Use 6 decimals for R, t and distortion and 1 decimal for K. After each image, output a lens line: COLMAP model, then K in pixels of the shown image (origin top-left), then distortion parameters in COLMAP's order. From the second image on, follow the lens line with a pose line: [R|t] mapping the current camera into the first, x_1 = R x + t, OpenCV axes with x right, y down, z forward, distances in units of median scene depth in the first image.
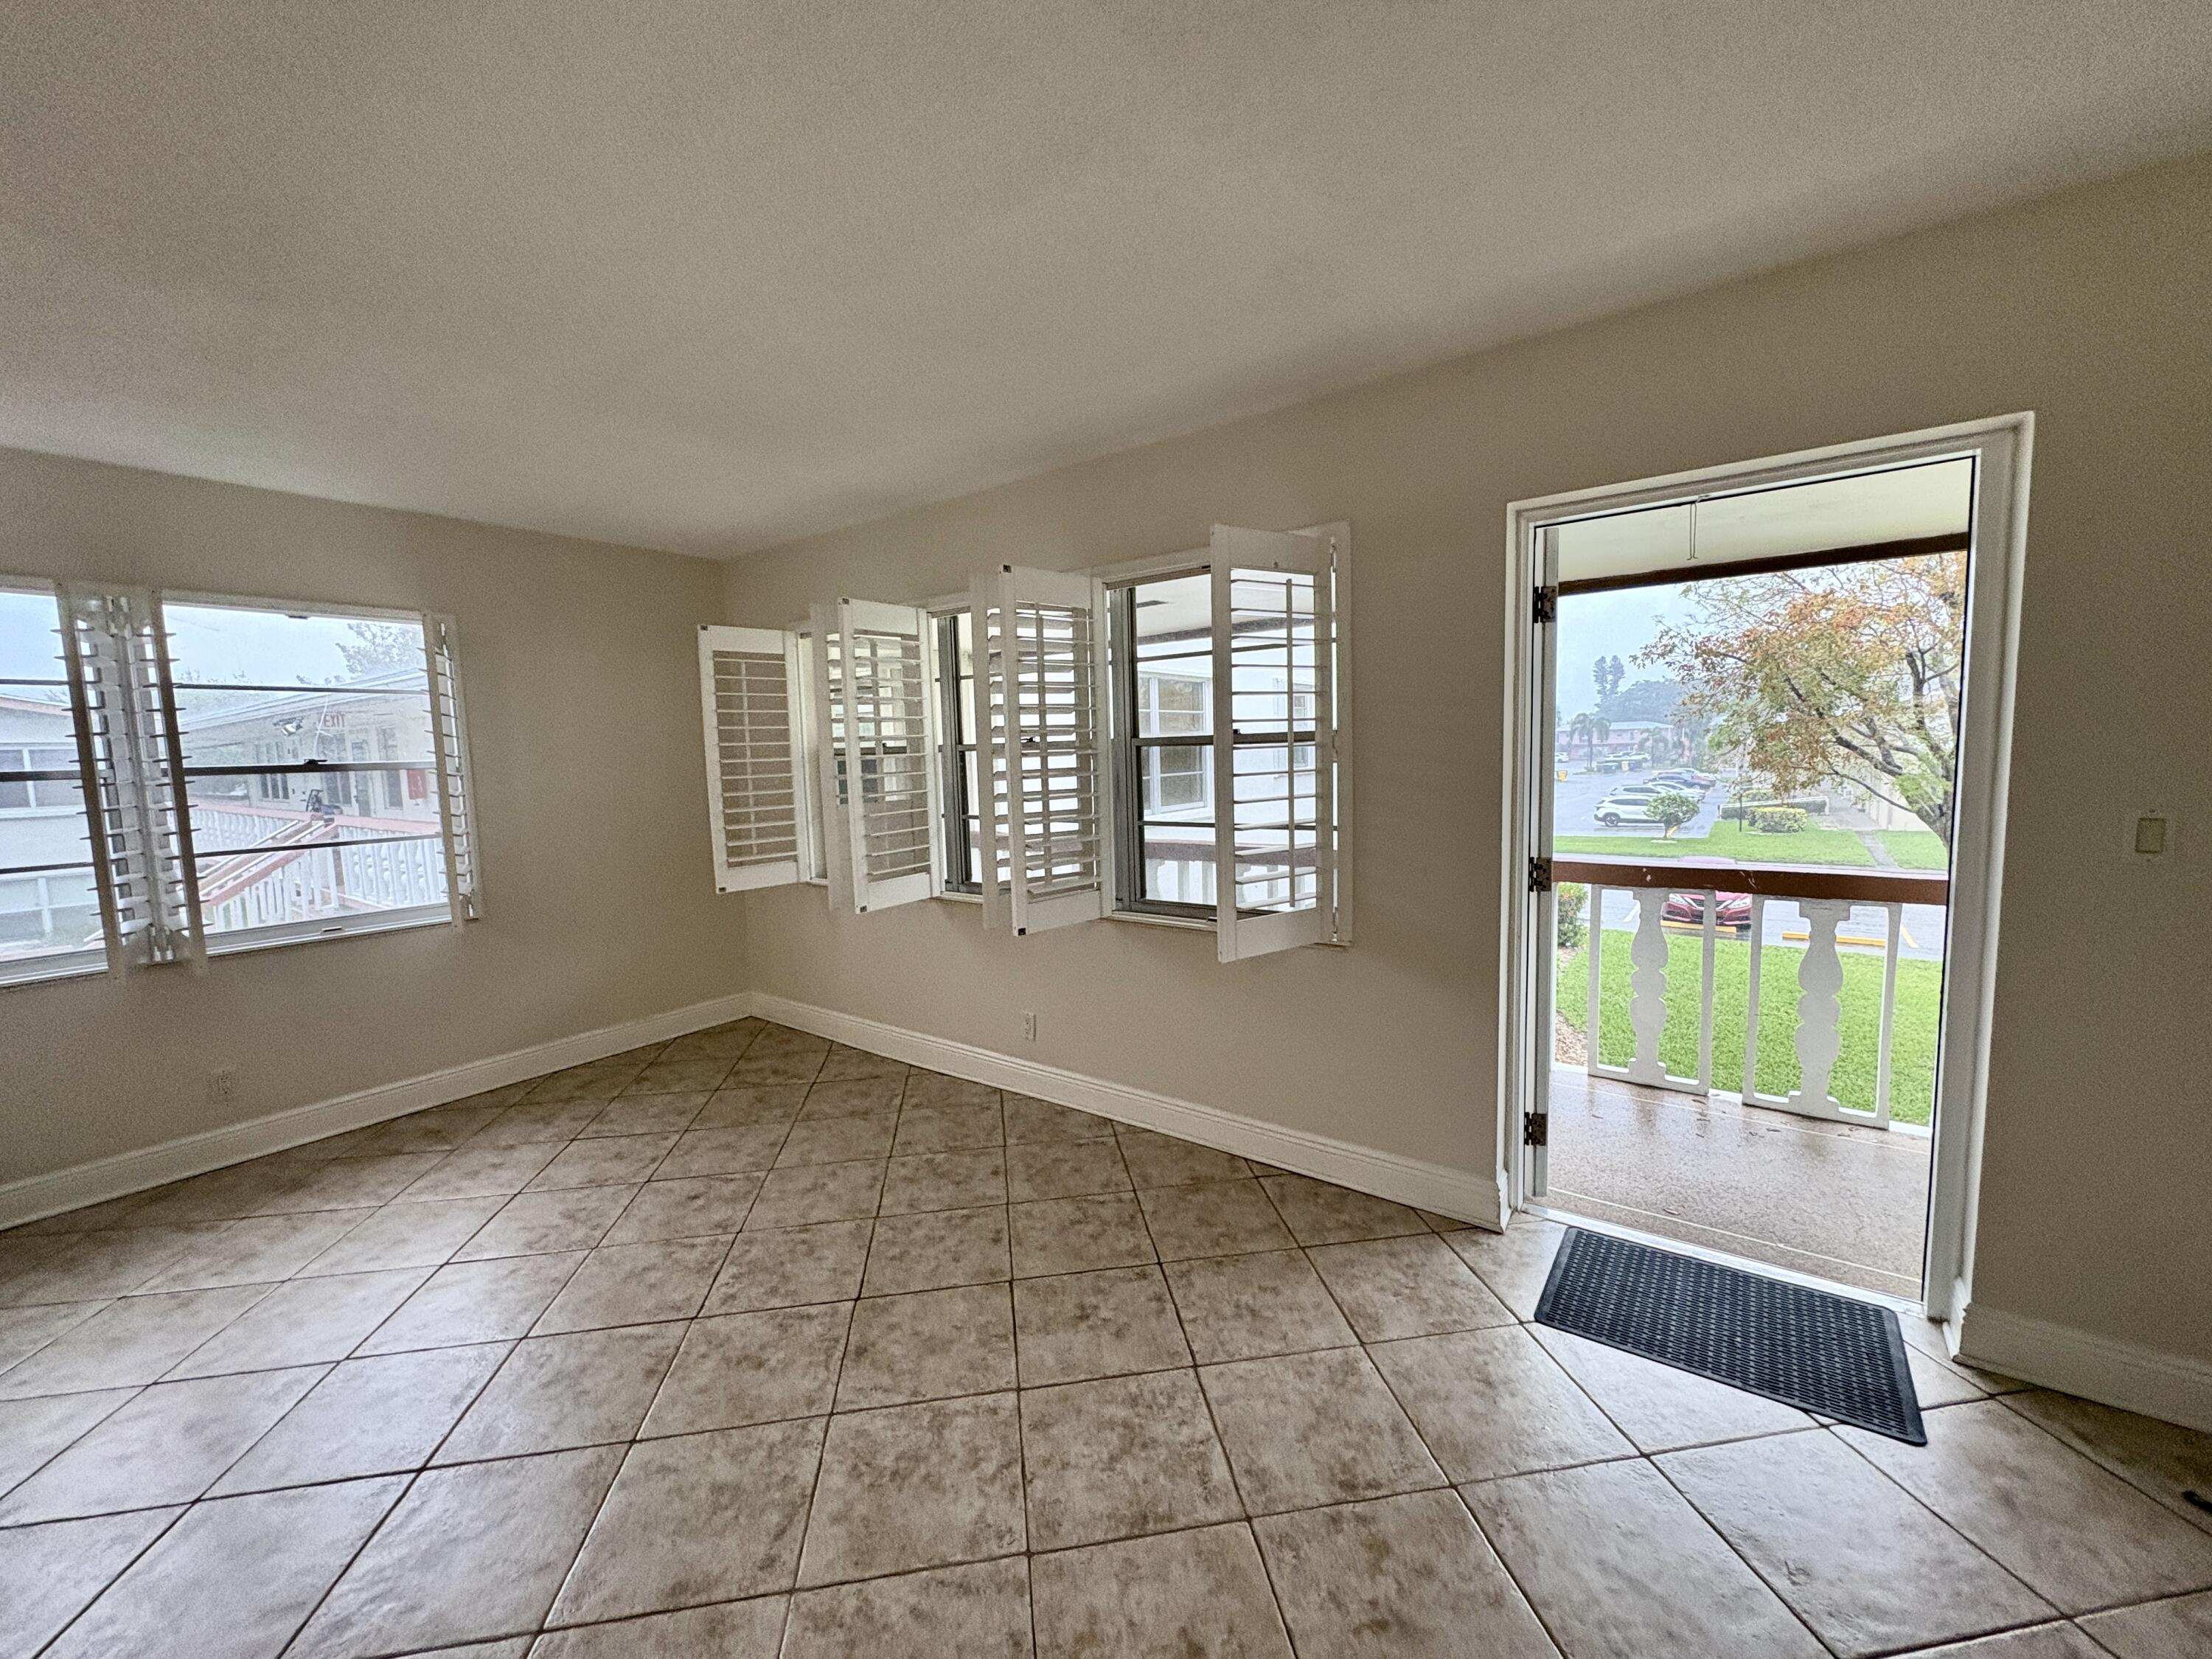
lens RADIAL K [[880.4, 0, 1105.8], [0, 880.4, 835.1], [0, 0, 1]] dist [-0.000286, 0.000272]
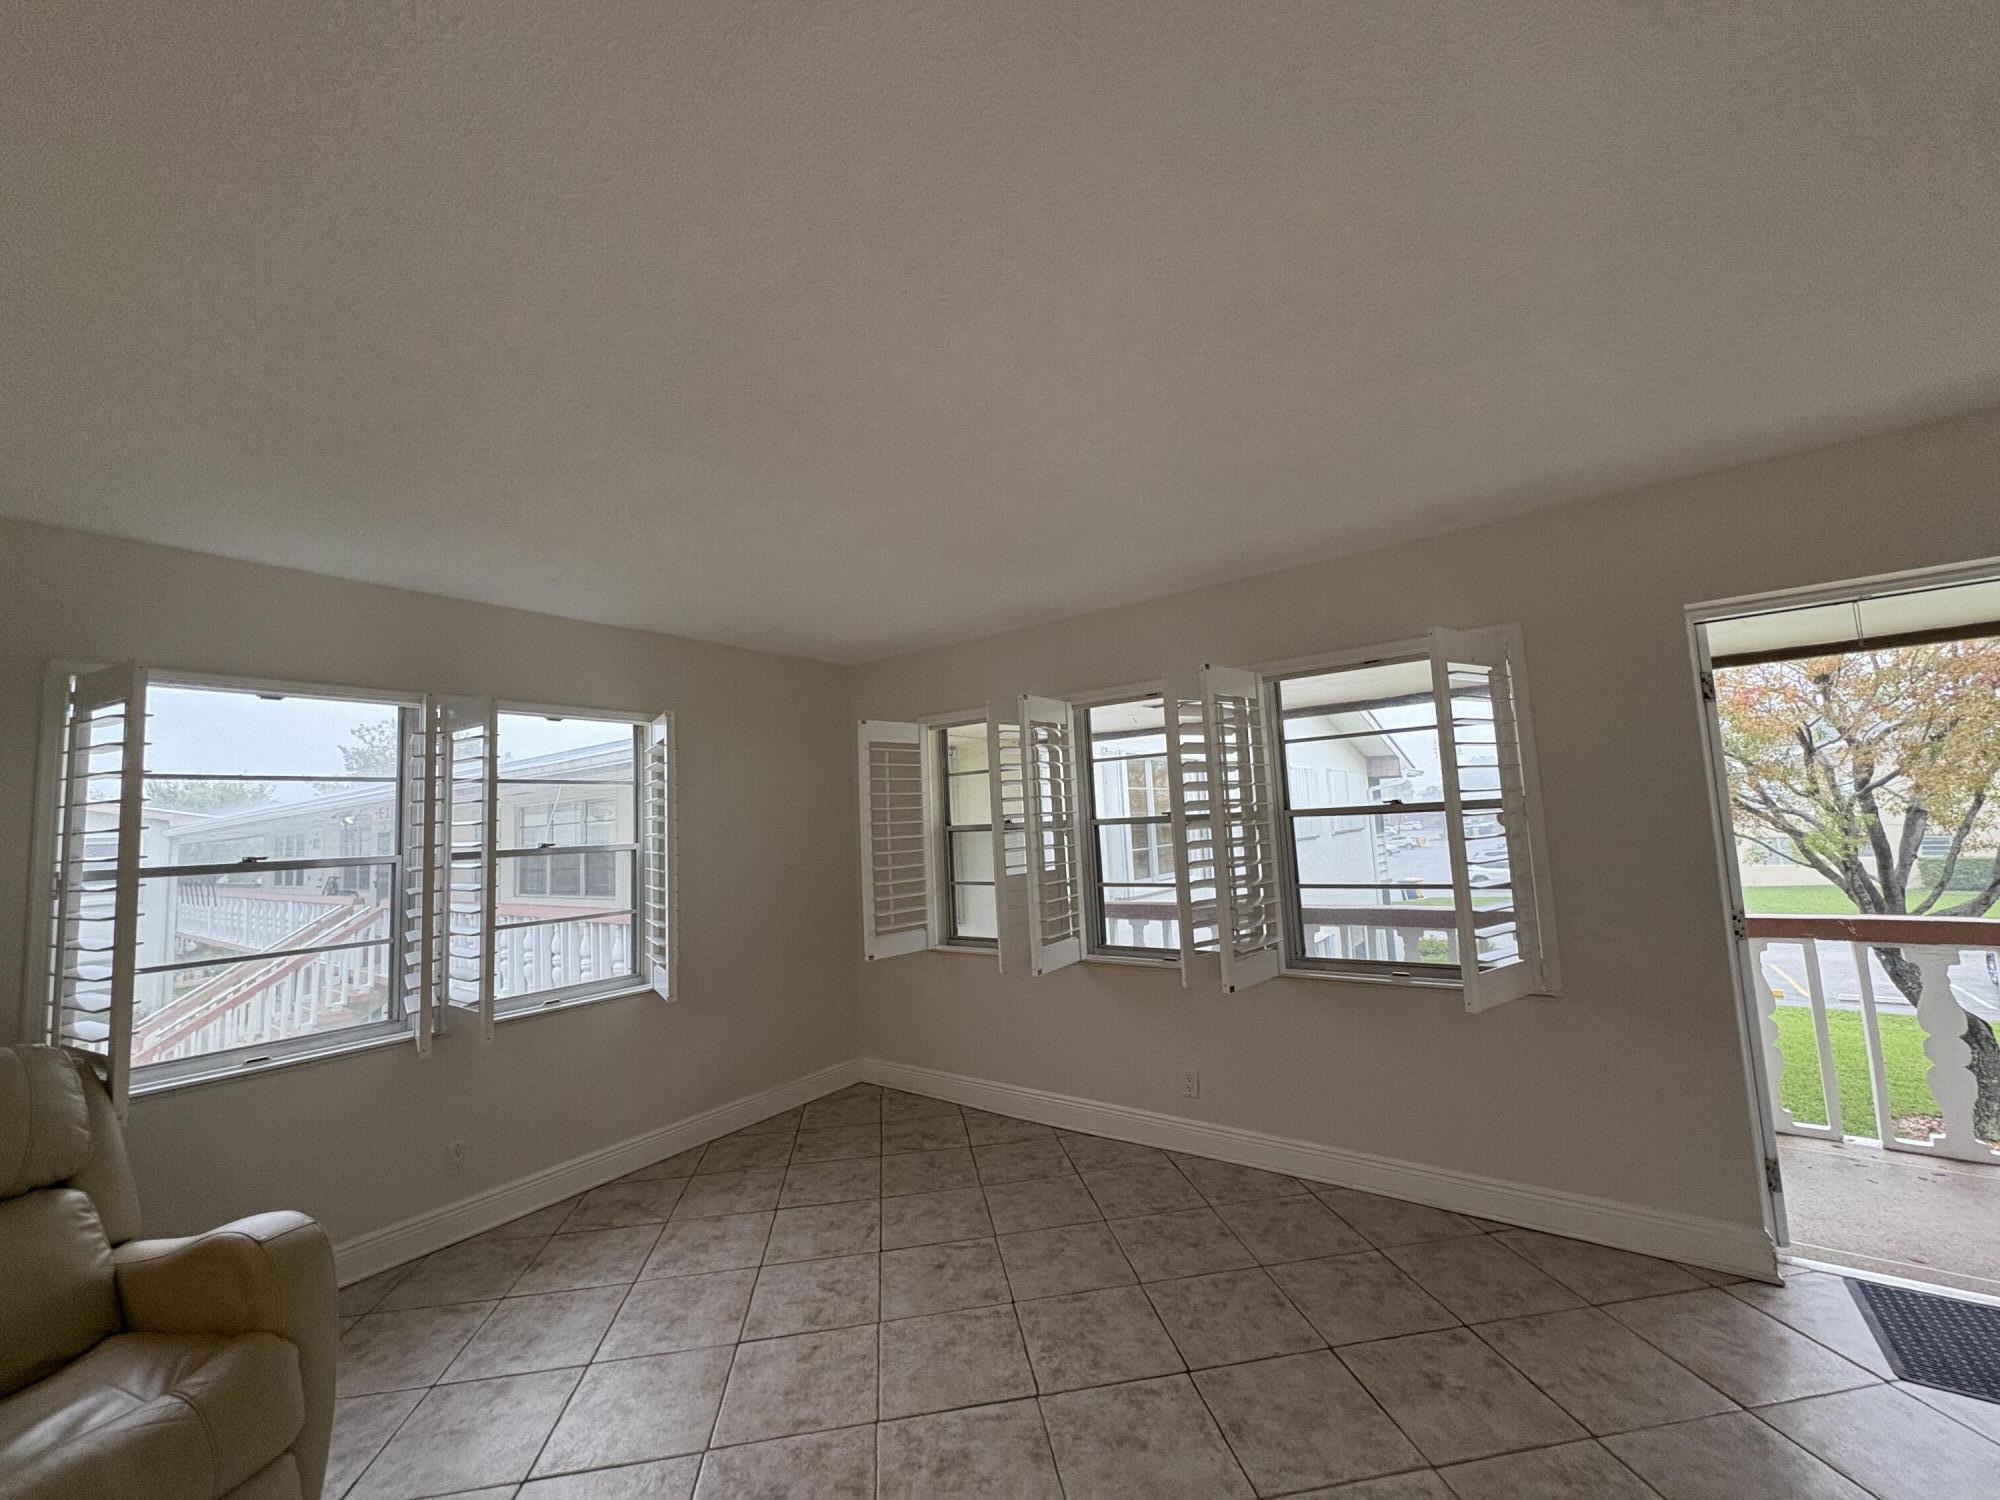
lens RADIAL K [[796.0, 0, 998.8], [0, 796.0, 752.8], [0, 0, 1]] dist [-0.000286, 0.000272]
pose [[0.999808, -0.019309, 0.003380, -0.333983], [0.019600, 0.981875, -0.188514, 0.003048], [0.000321, 0.188544, 0.982065, -0.013272]]
